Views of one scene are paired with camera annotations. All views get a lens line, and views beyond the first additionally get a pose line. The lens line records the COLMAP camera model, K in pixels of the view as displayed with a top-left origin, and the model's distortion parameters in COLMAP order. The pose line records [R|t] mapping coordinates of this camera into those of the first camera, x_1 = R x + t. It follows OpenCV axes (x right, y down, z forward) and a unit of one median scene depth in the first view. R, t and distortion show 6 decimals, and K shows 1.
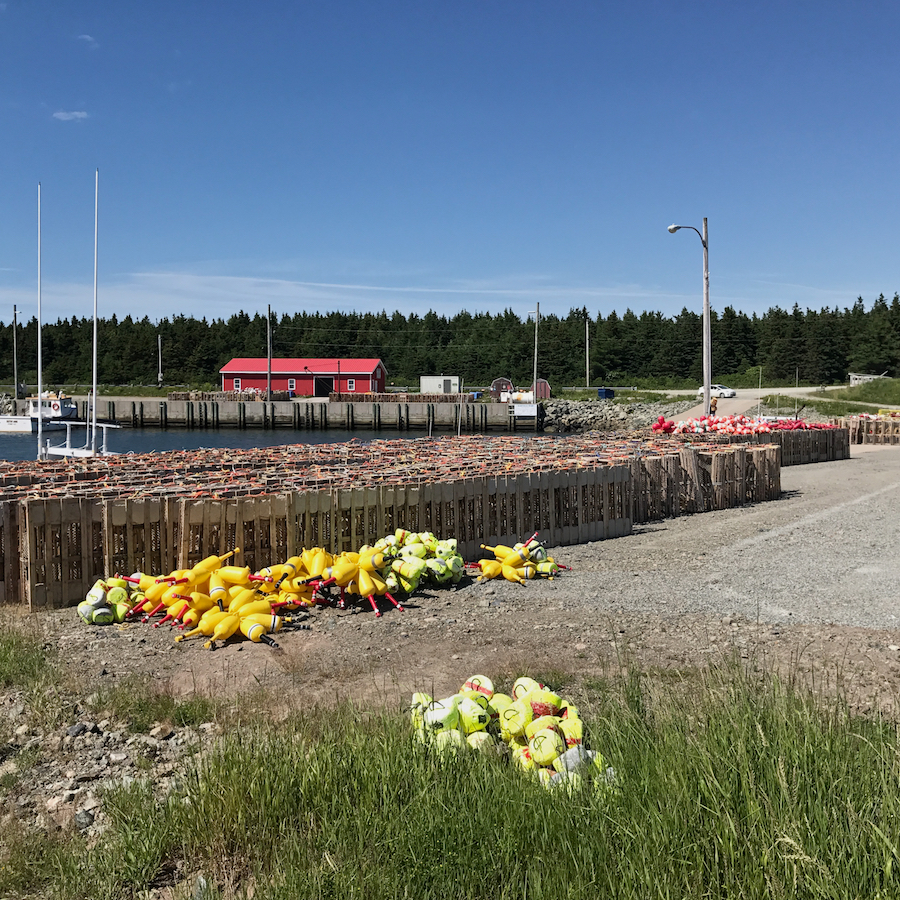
lens RADIAL K [[1417.1, 0, 450.4], [0, 1417.1, 452.0], [0, 0, 1]] dist [0.256257, 0.000000]
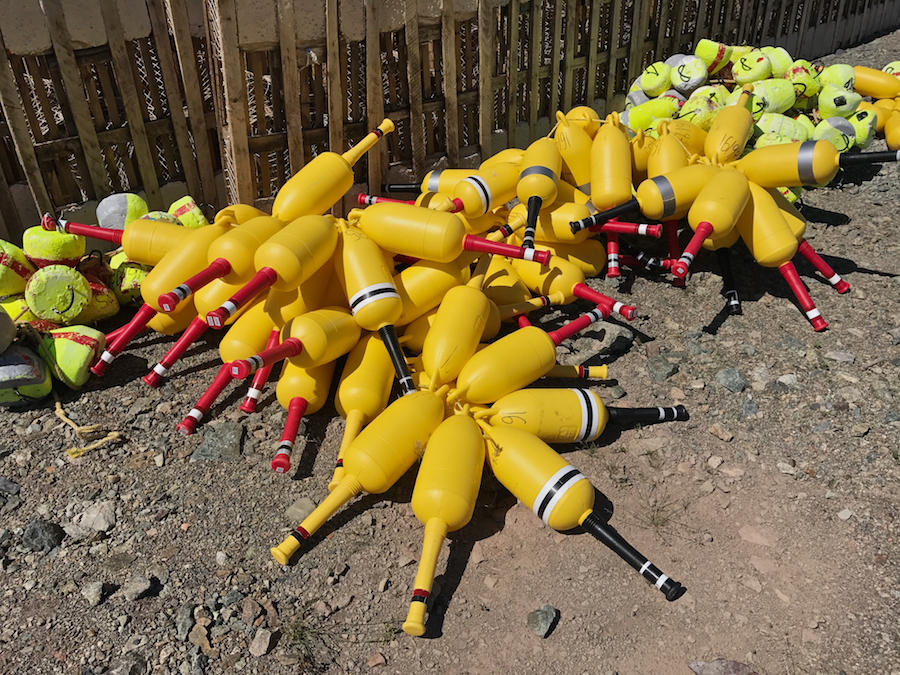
lens RADIAL K [[748.8, 0, 450.3], [0, 748.8, 336.9], [0, 0, 1]] dist [0.018158, 0.002236]
pose [[0.994761, -0.053107, 0.087354, -0.143401], [0.006136, 0.883958, 0.467527, 0.026097], [-0.102046, -0.464541, 0.879652, 0.759483]]
